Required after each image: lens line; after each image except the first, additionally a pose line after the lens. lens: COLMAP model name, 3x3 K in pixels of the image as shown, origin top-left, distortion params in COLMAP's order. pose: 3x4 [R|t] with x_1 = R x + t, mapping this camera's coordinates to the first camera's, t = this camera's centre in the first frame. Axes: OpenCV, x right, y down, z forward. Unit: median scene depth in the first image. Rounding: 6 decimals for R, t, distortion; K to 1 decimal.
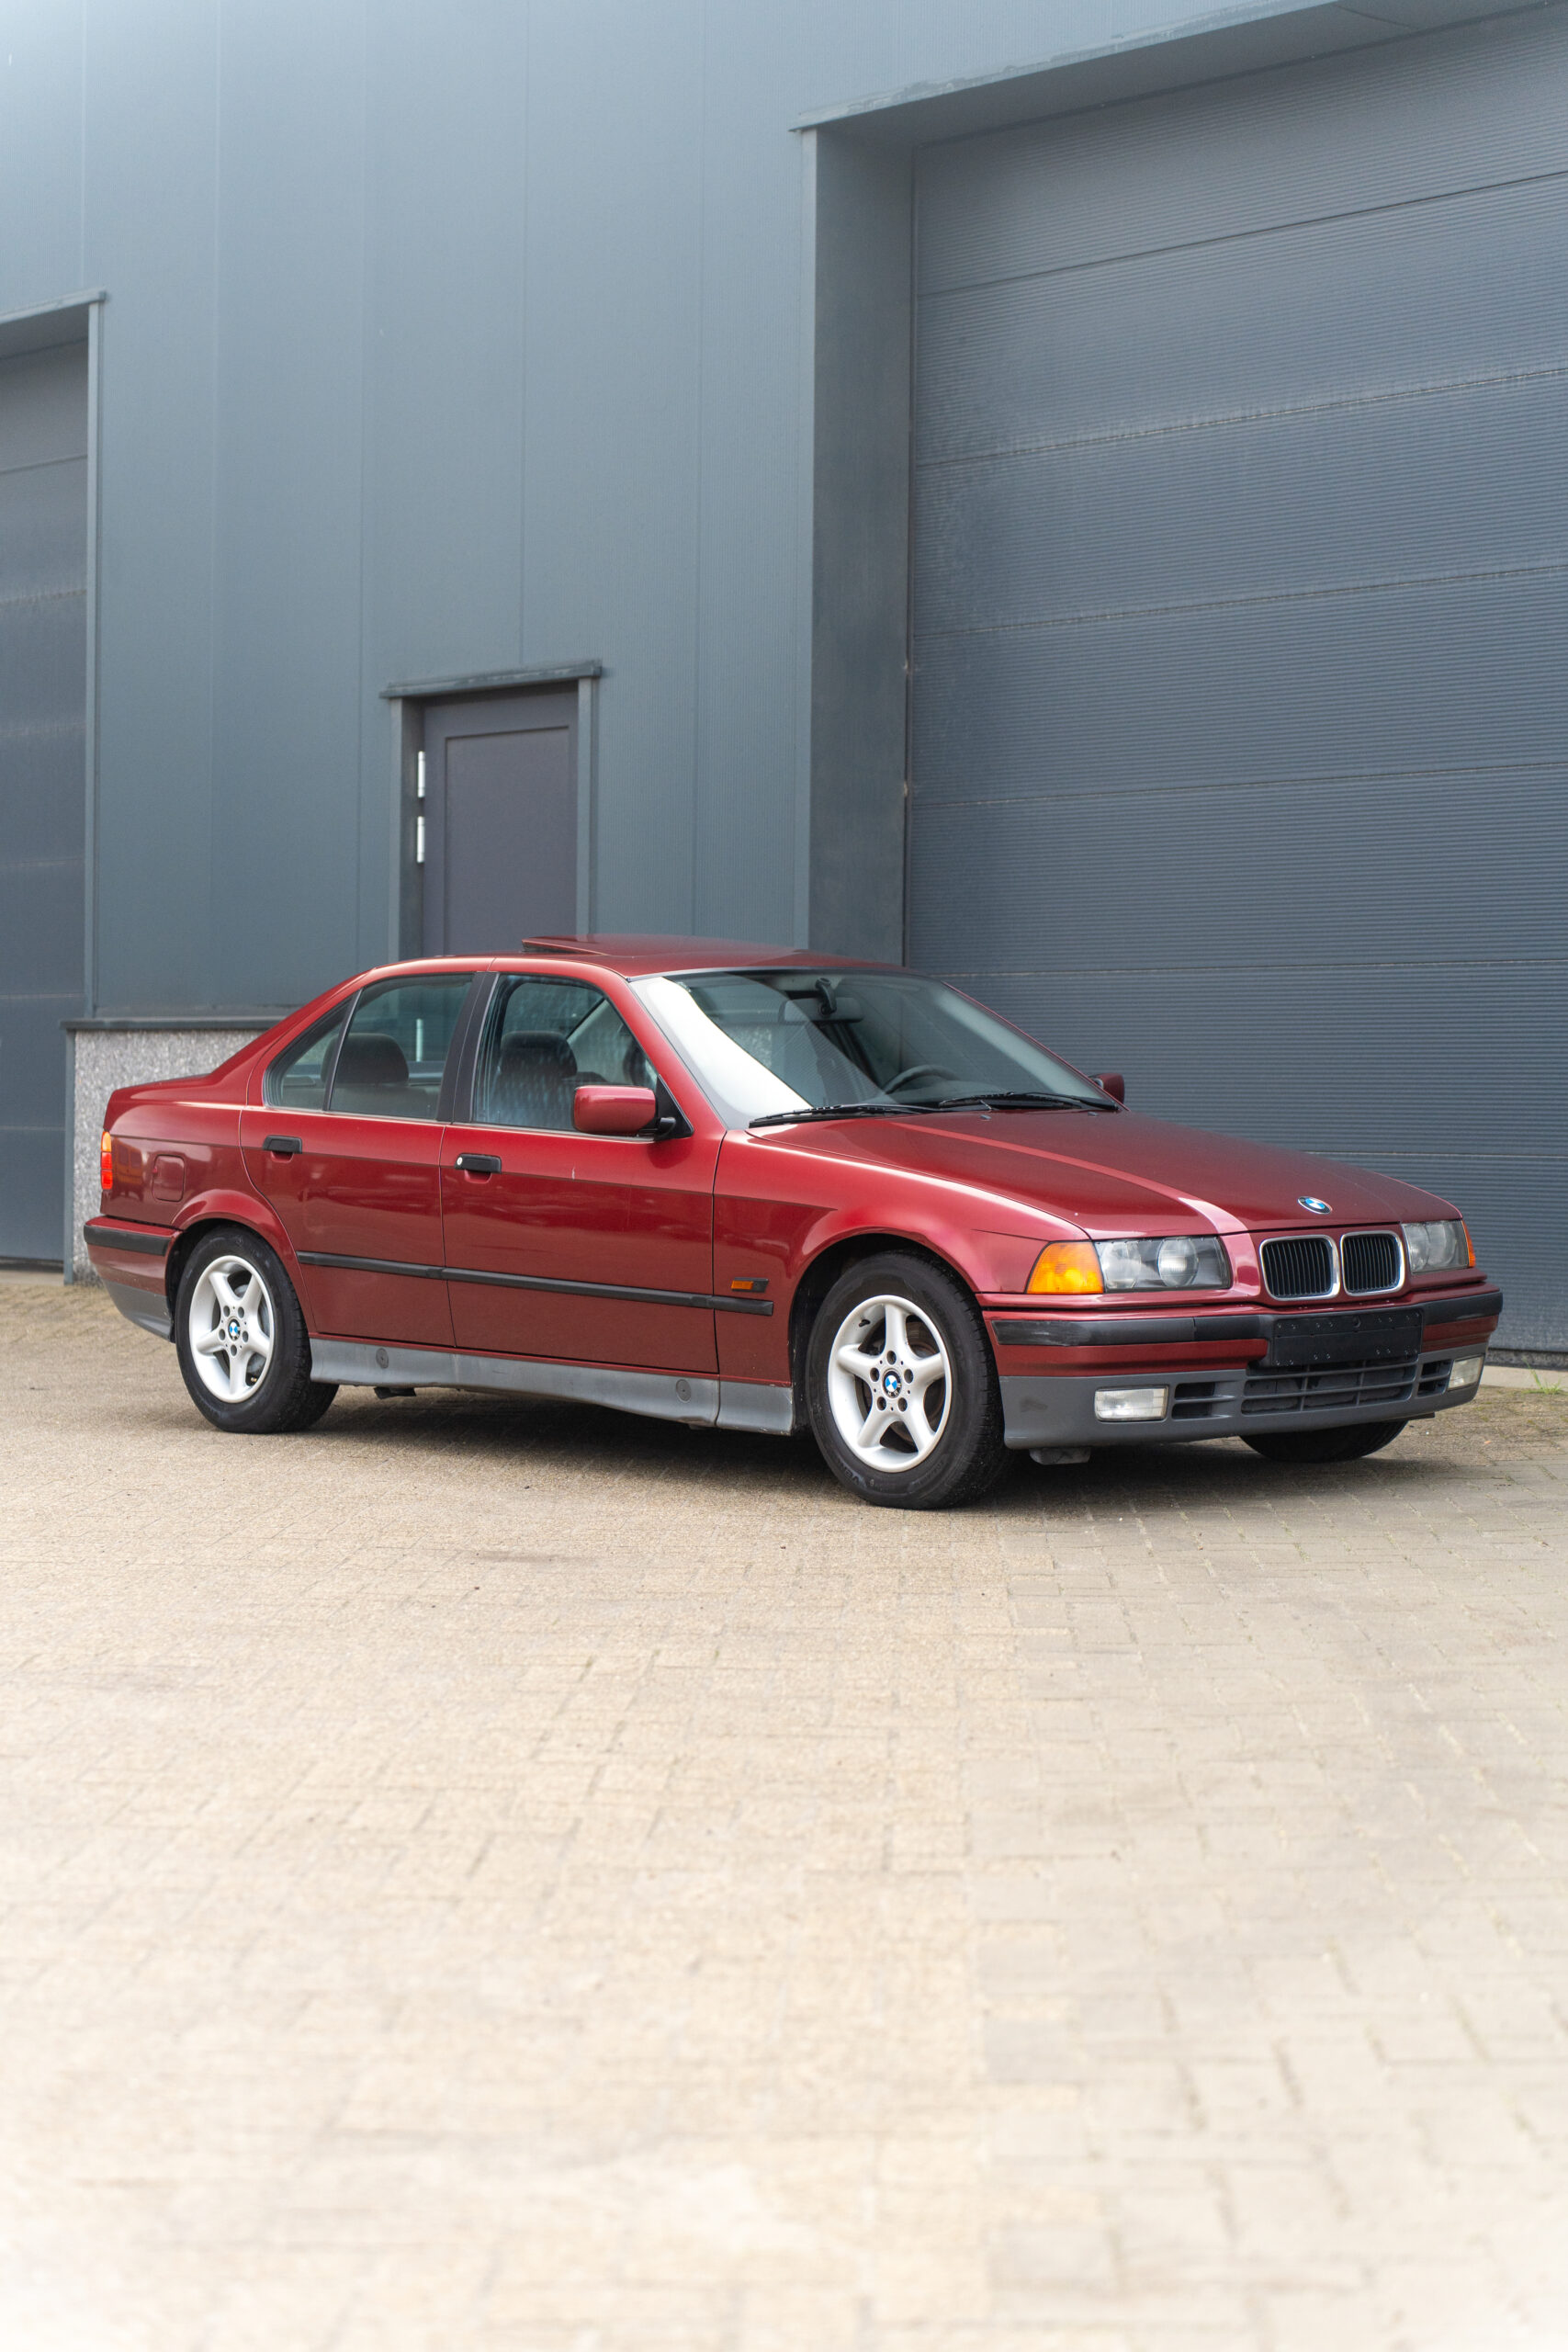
lens RADIAL K [[4163.7, 0, 784.0], [0, 4163.7, 1176.0], [0, 0, 1]] dist [0.001471, 0.046393]
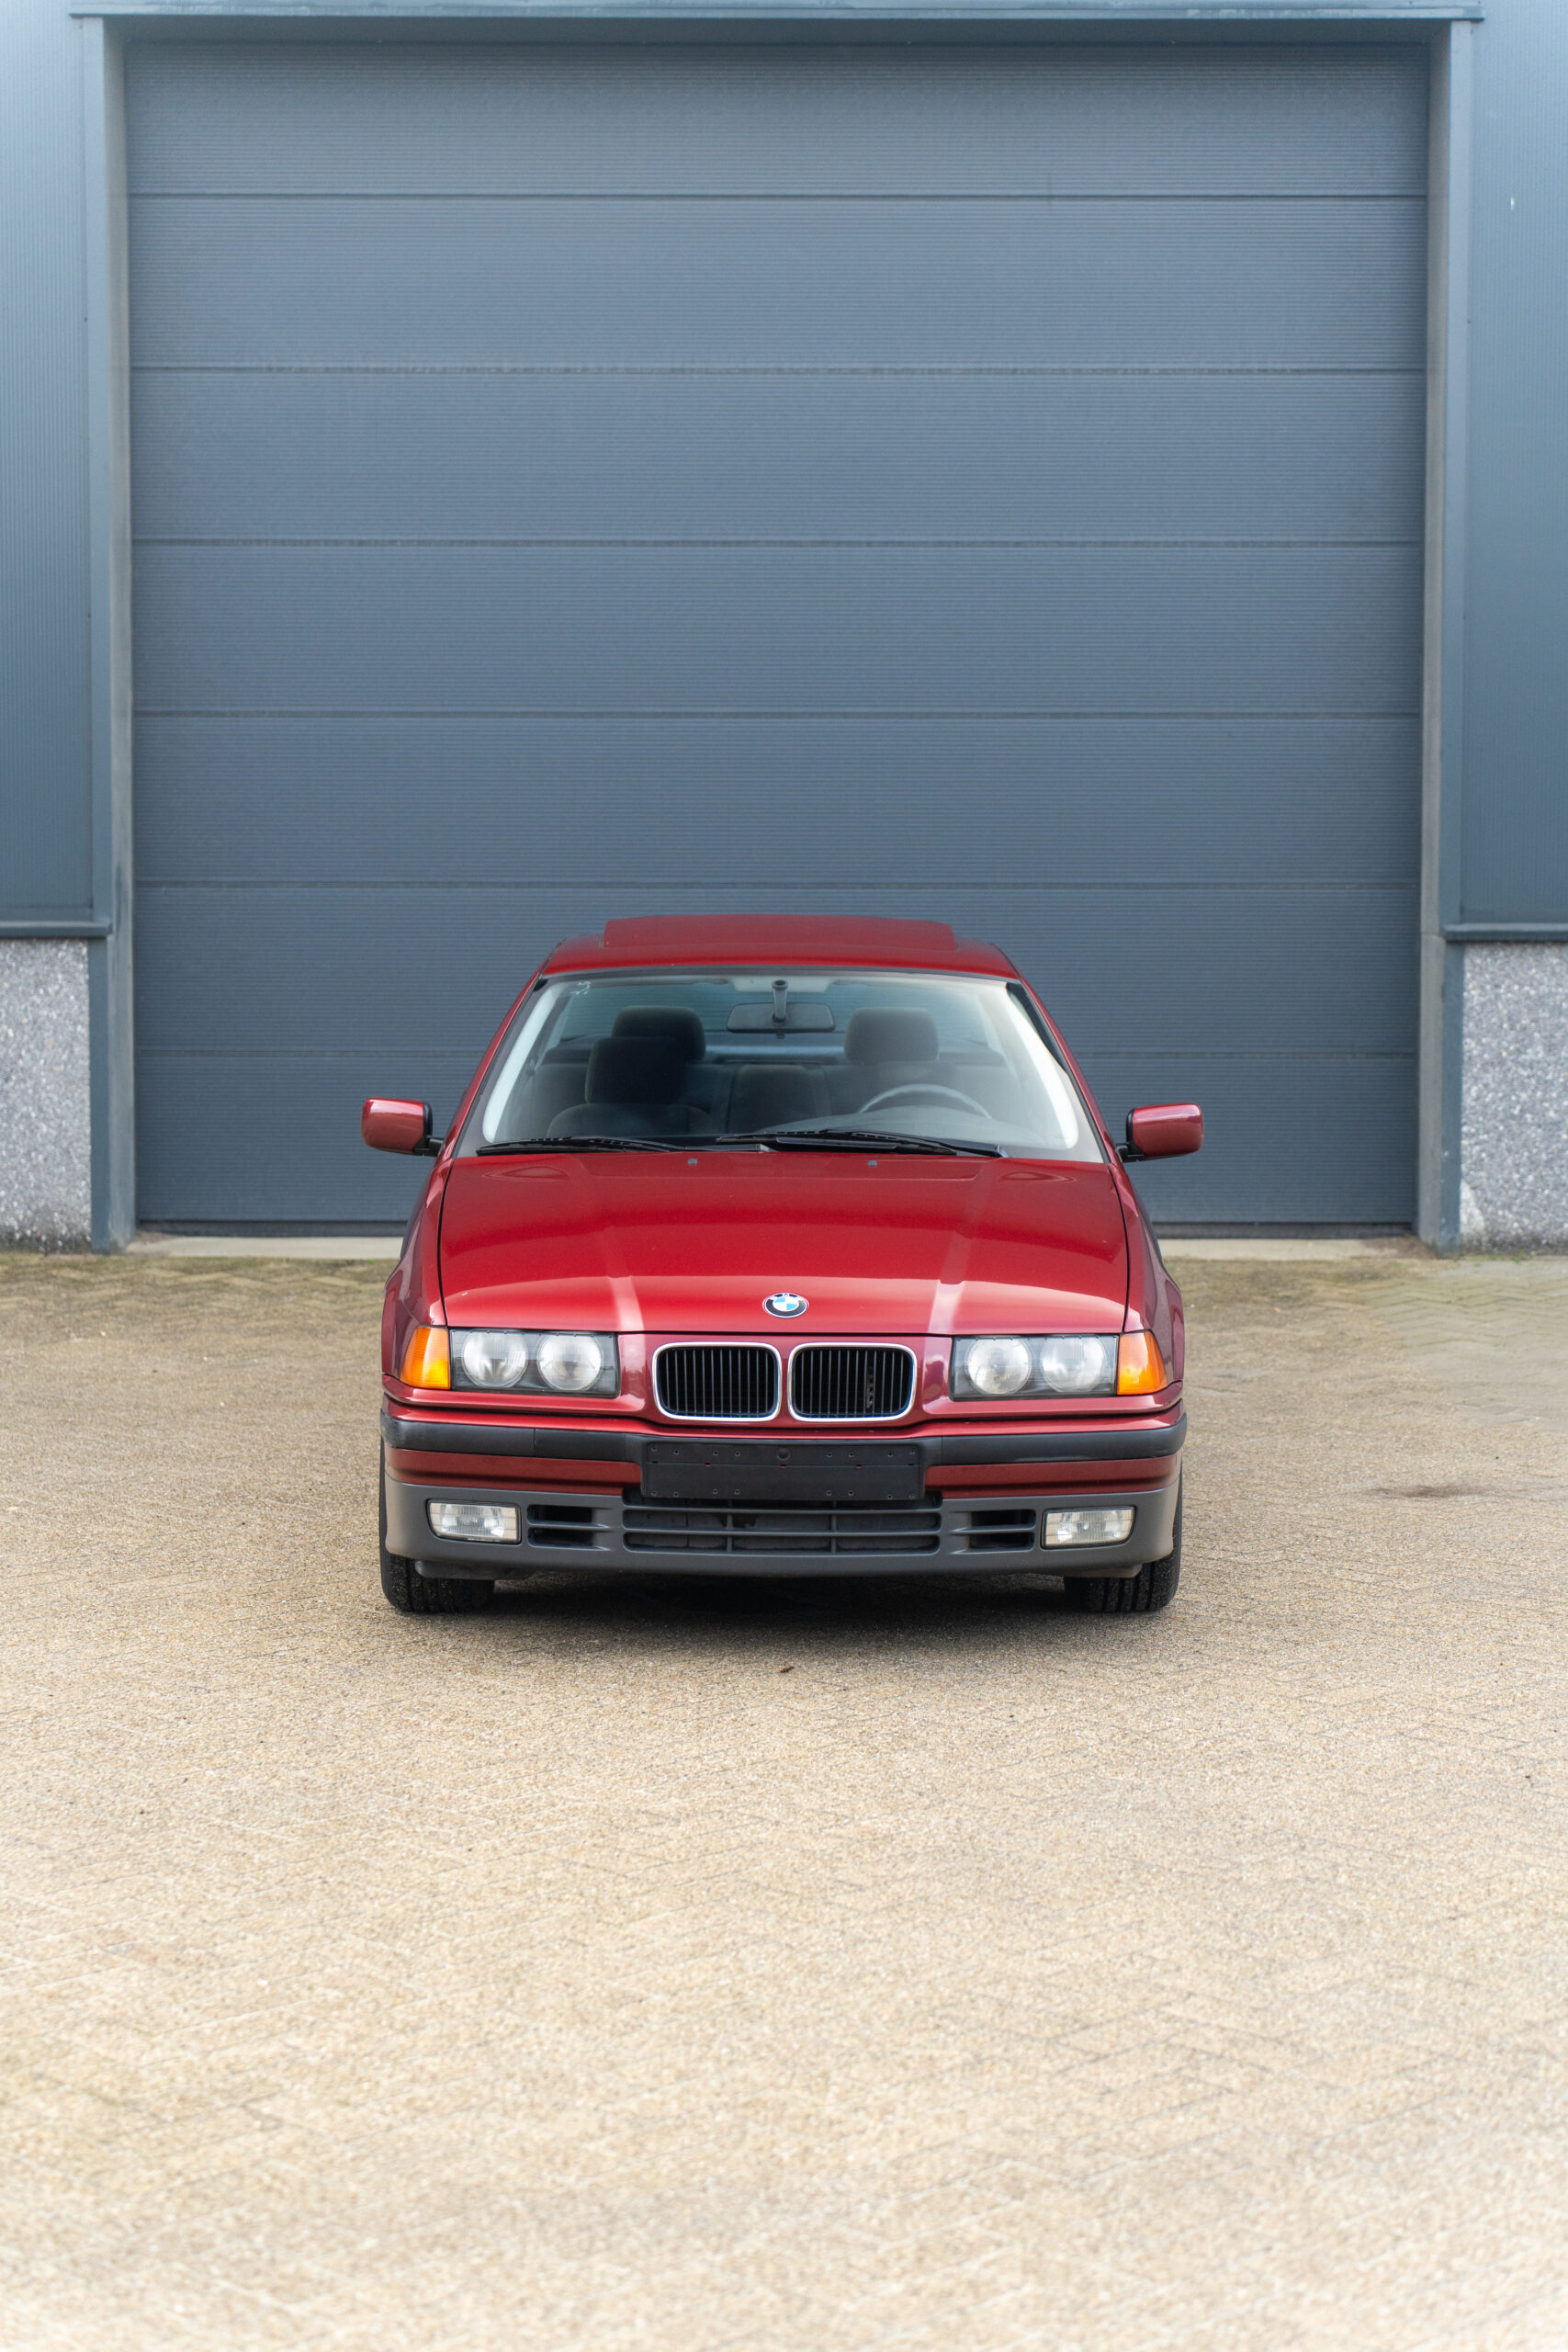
lens RADIAL K [[4253.5, 0, 784.0], [0, 4253.5, 1176.0], [0, 0, 1]] dist [0.004521, 0.021370]
pose [[0.680817, -0.065395, 0.729528, -1.031272], [0.017058, 0.997152, 0.073466, -0.085462], [-0.732255, -0.037573, 0.679993, 0.324391]]
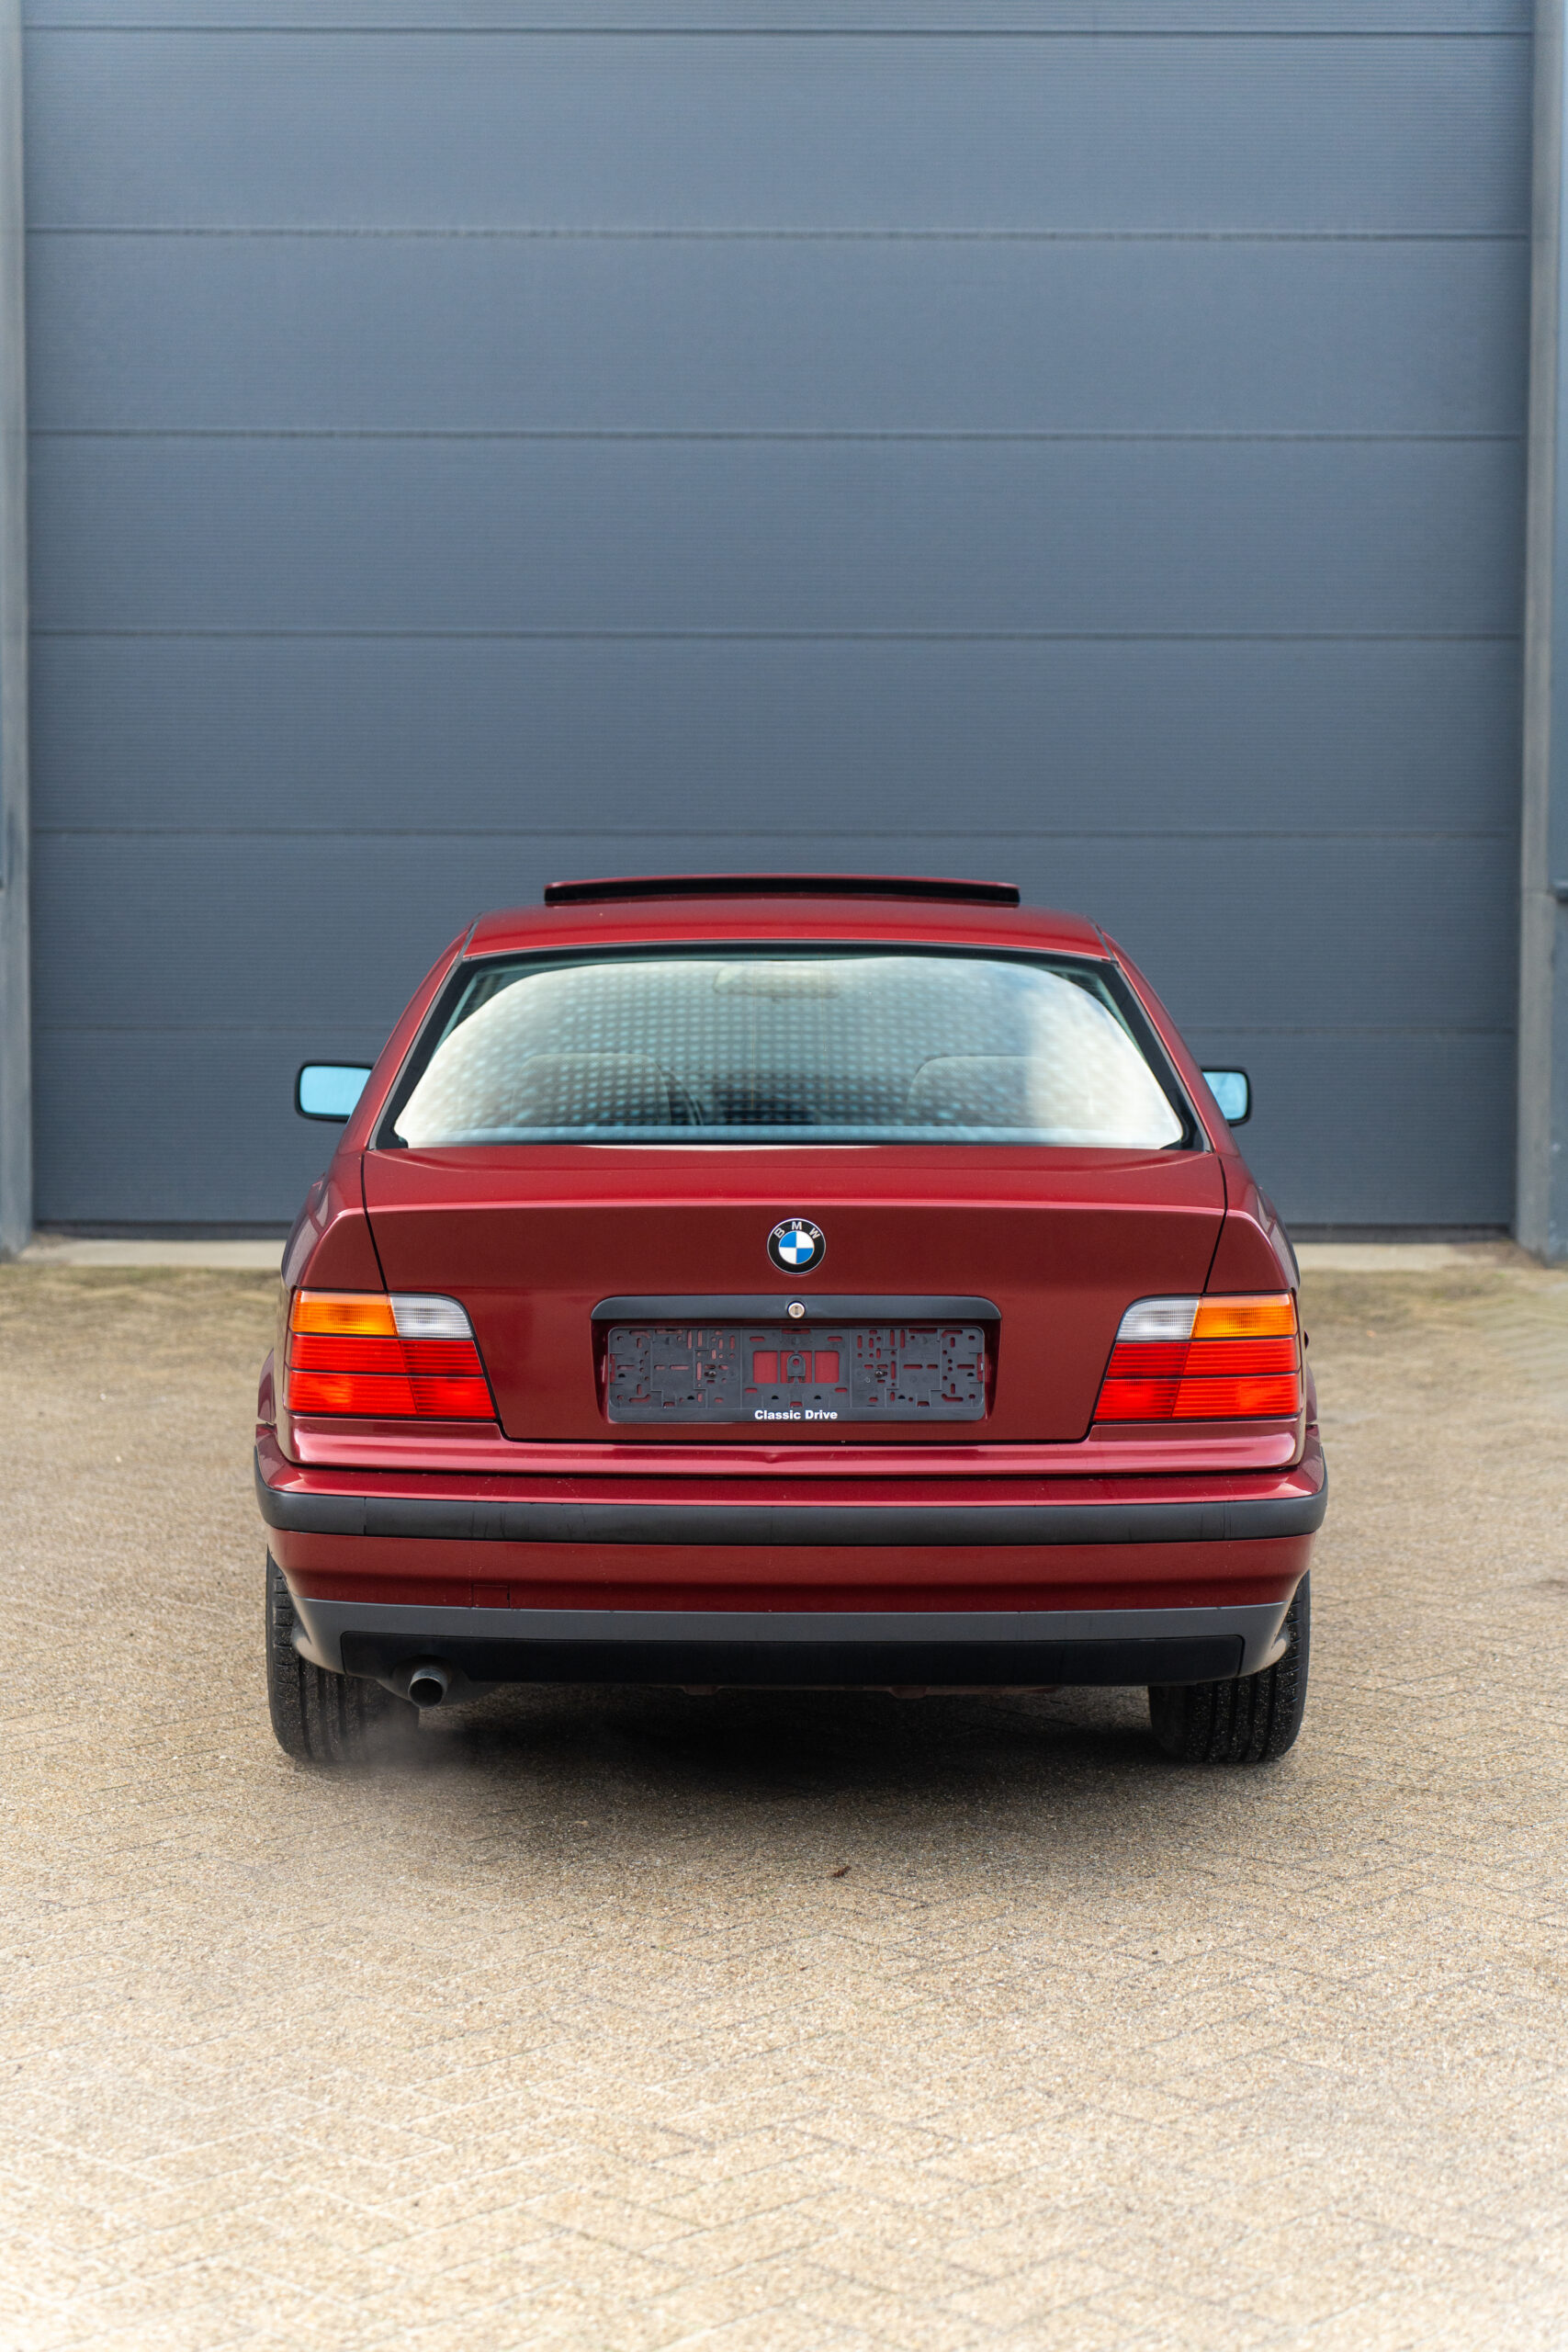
lens RADIAL K [[4253.5, 0, 784.0], [0, 4253.5, 1176.0], [0, 0, 1]] dist [0.004521, 0.021370]
pose [[0.672774, -0.071897, 0.736346, -0.870484], [0.015424, 0.996414, 0.083198, -0.080892], [-0.739687, -0.044616, 0.671470, 0.496519]]
